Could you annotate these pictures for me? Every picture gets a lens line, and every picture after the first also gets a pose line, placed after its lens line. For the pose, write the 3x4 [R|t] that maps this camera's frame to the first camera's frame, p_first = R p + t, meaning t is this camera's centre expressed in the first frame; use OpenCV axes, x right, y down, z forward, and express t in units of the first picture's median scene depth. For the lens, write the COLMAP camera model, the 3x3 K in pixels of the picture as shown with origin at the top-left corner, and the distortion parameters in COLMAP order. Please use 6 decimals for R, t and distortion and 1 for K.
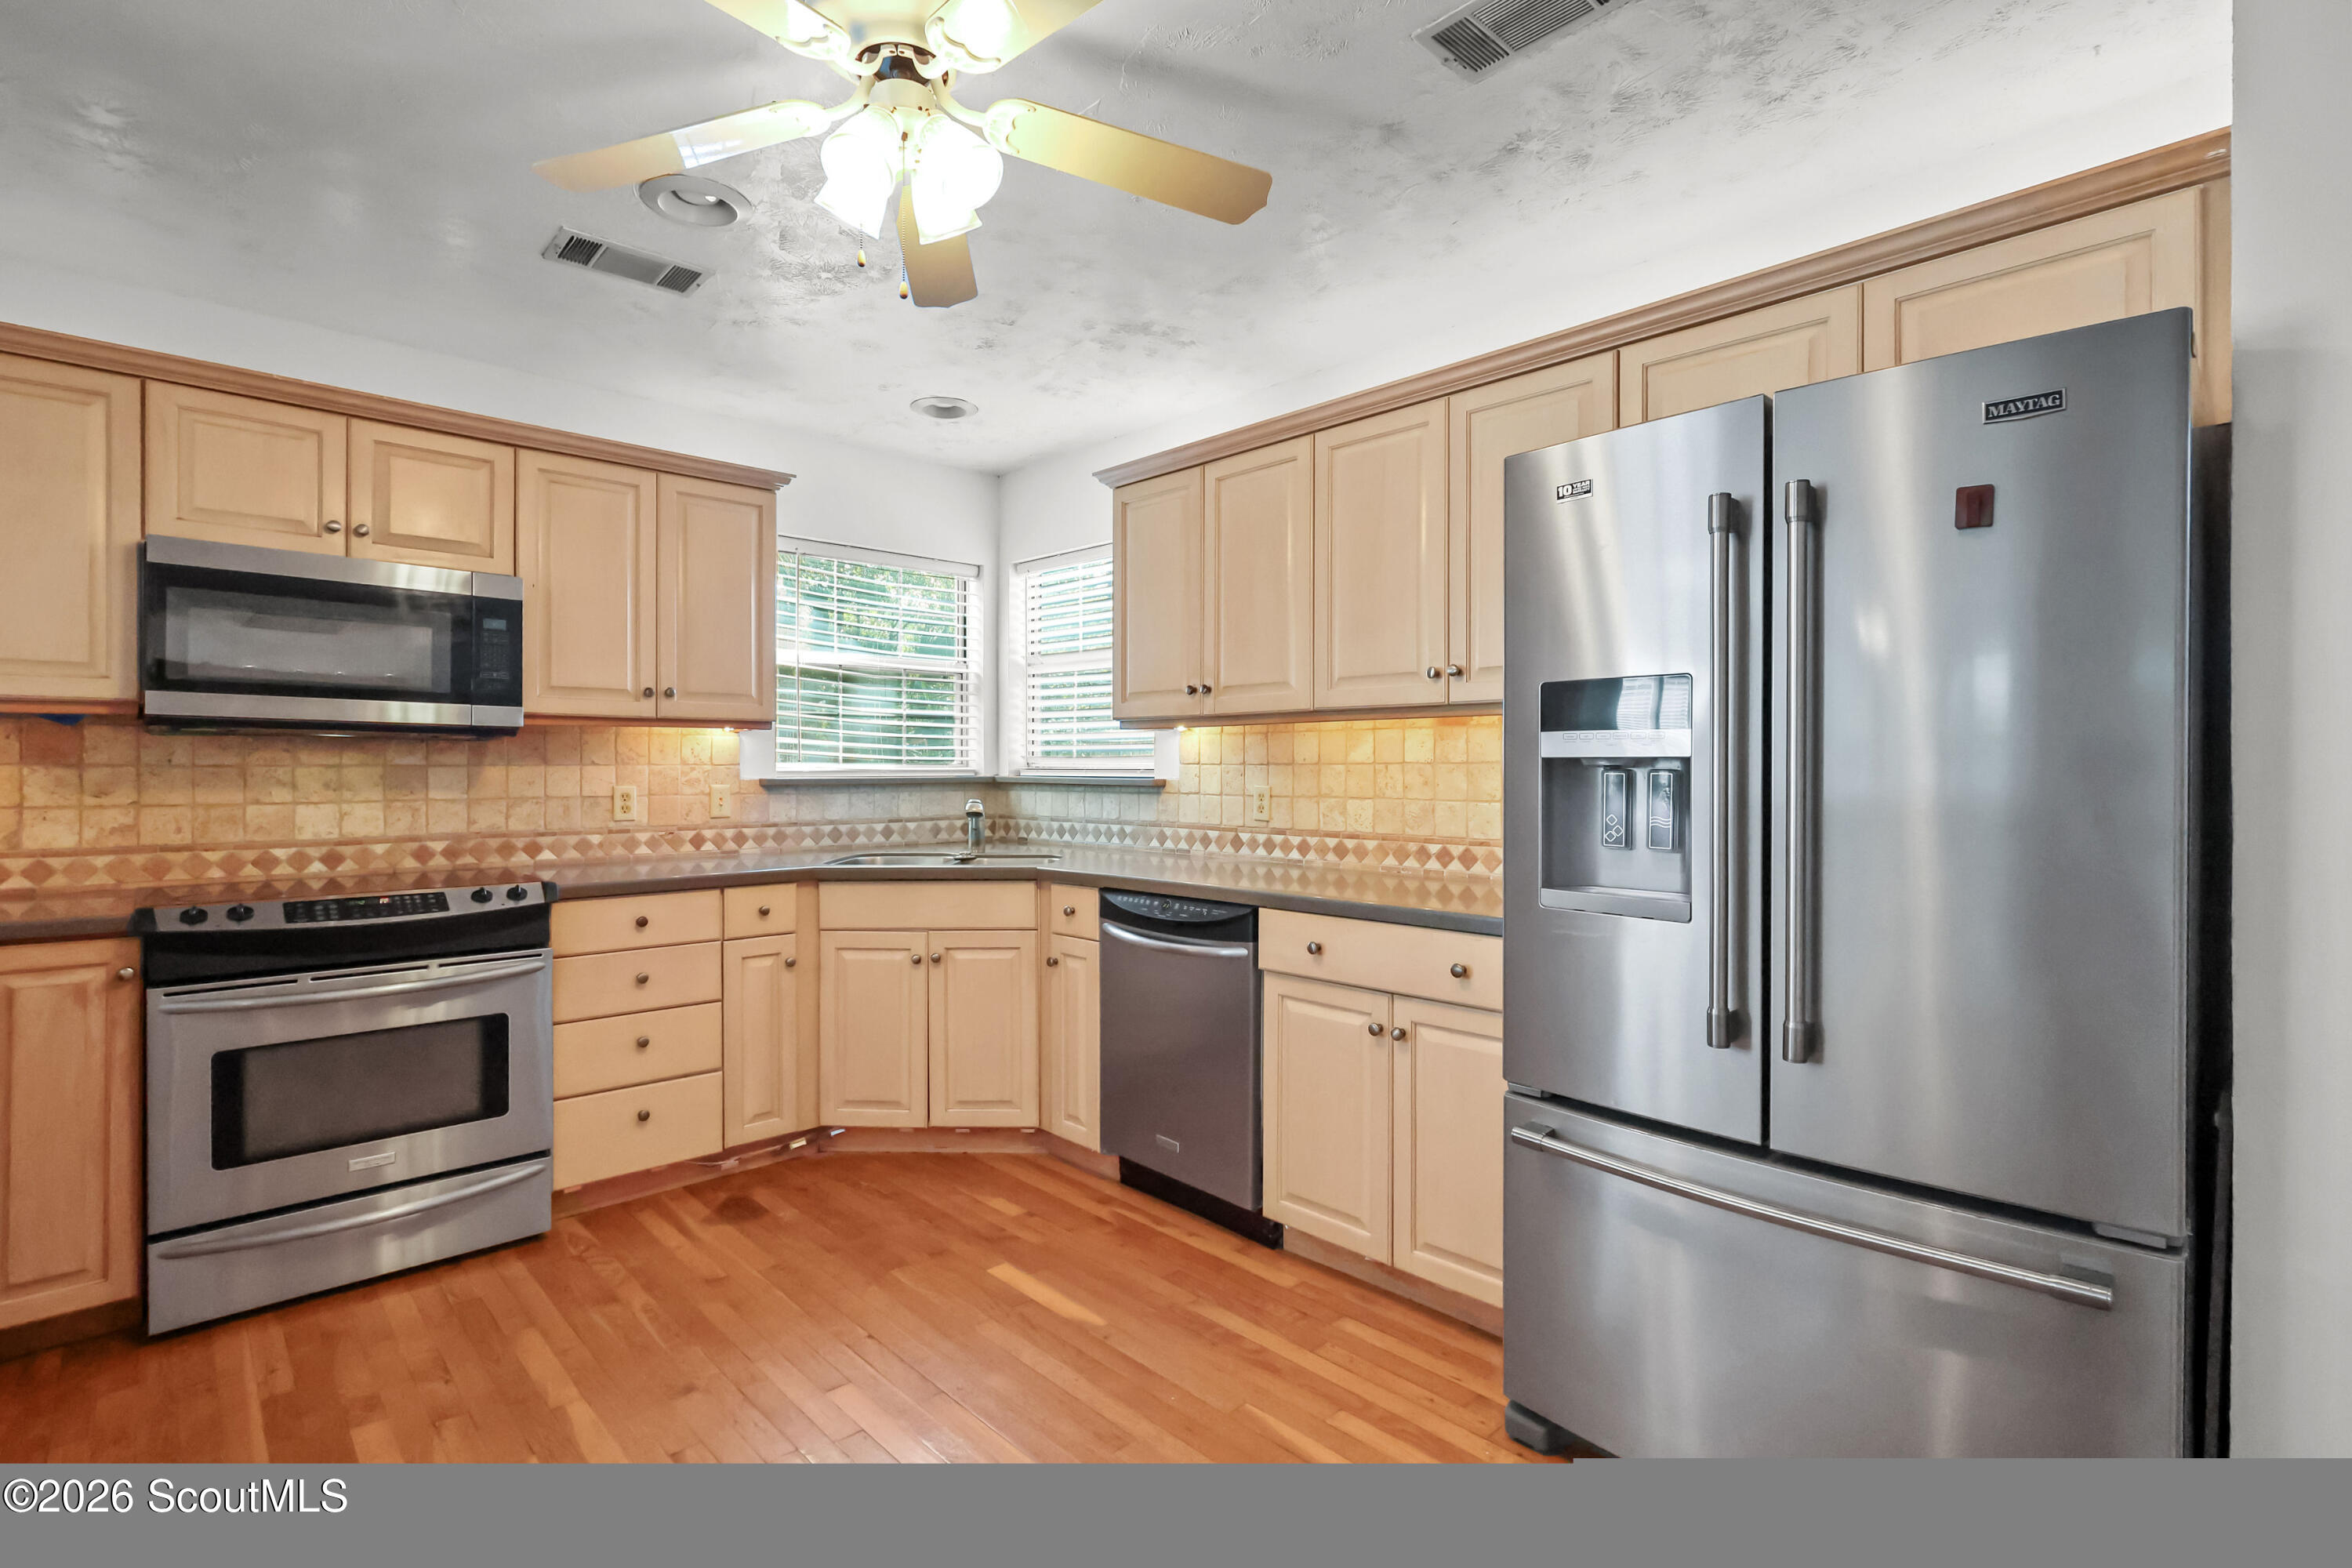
lens RADIAL K [[1084.4, 0, 1171.6], [0, 1084.4, 770.8], [0, 0, 1]] dist [-0.001493, 0.000215]
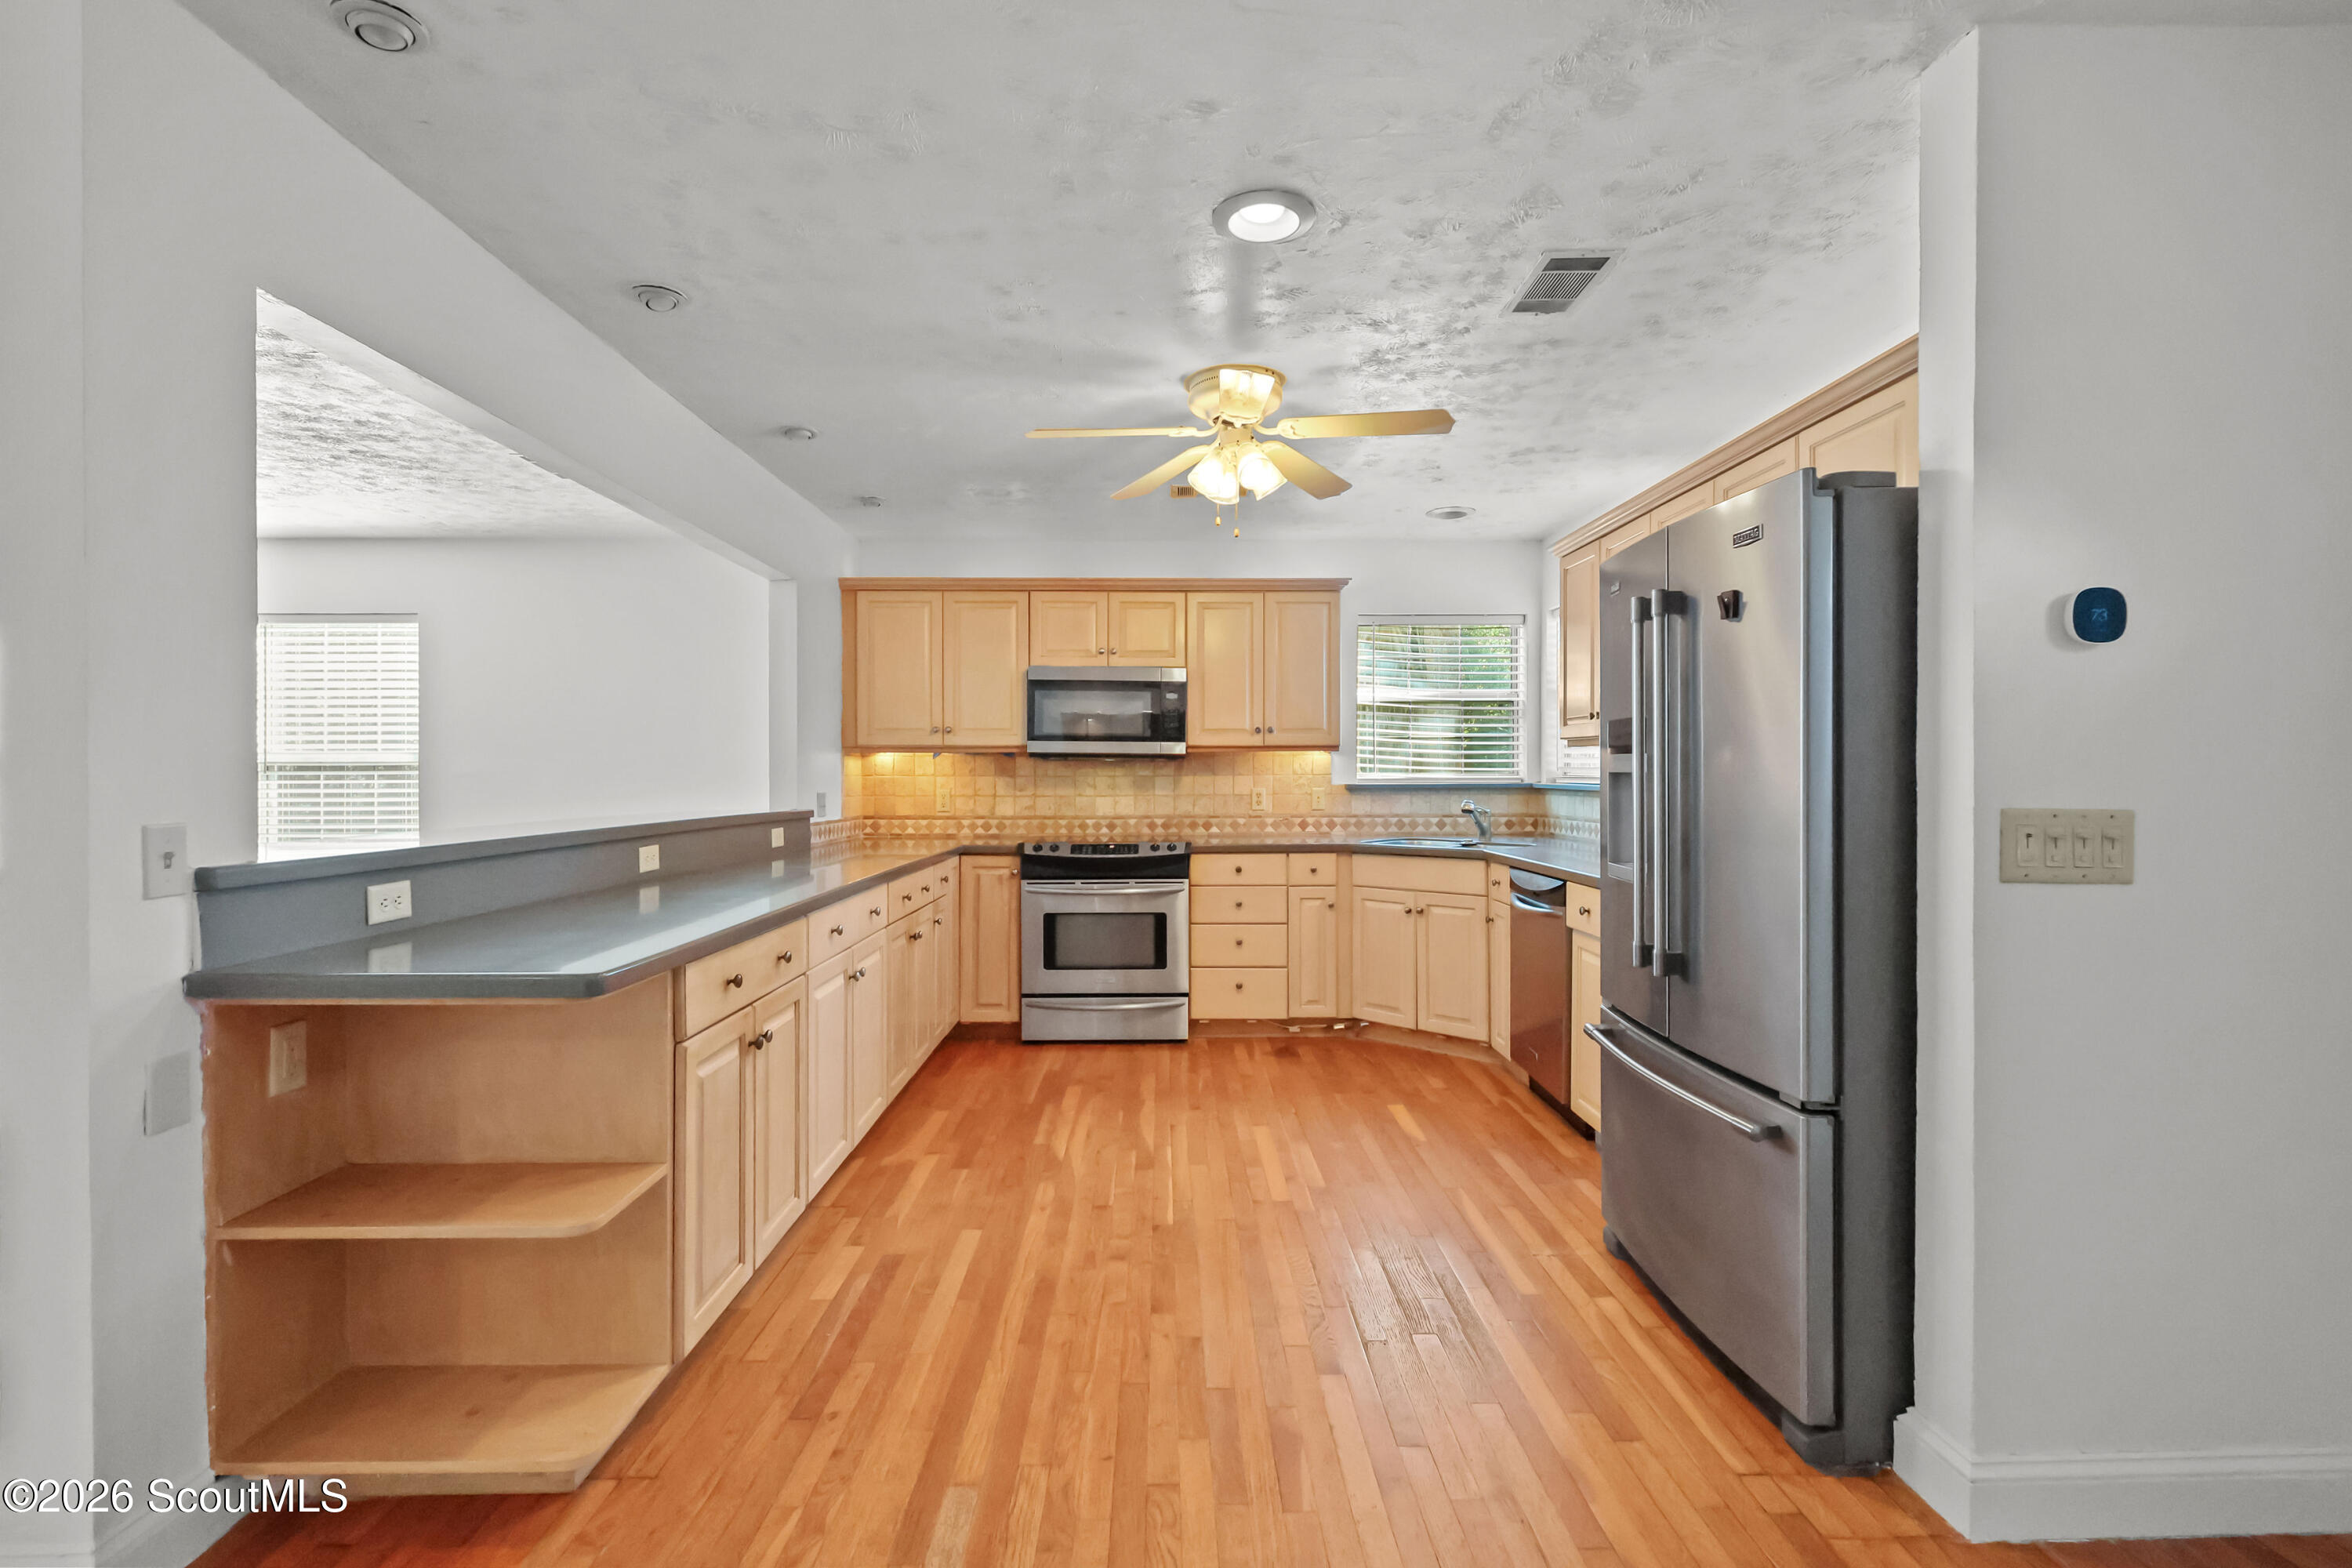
lens RADIAL K [[1080.3, 0, 1184.6], [0, 1080.3, 776.8], [0, 0, 1]] dist [0.000081, 0.000568]
pose [[0.738206, 0.000289, -0.674575, 0.558819], [0.000312, 1.000000, 0.000770, -0.004627], [0.674575, -0.000778, 0.738206, -0.277787]]
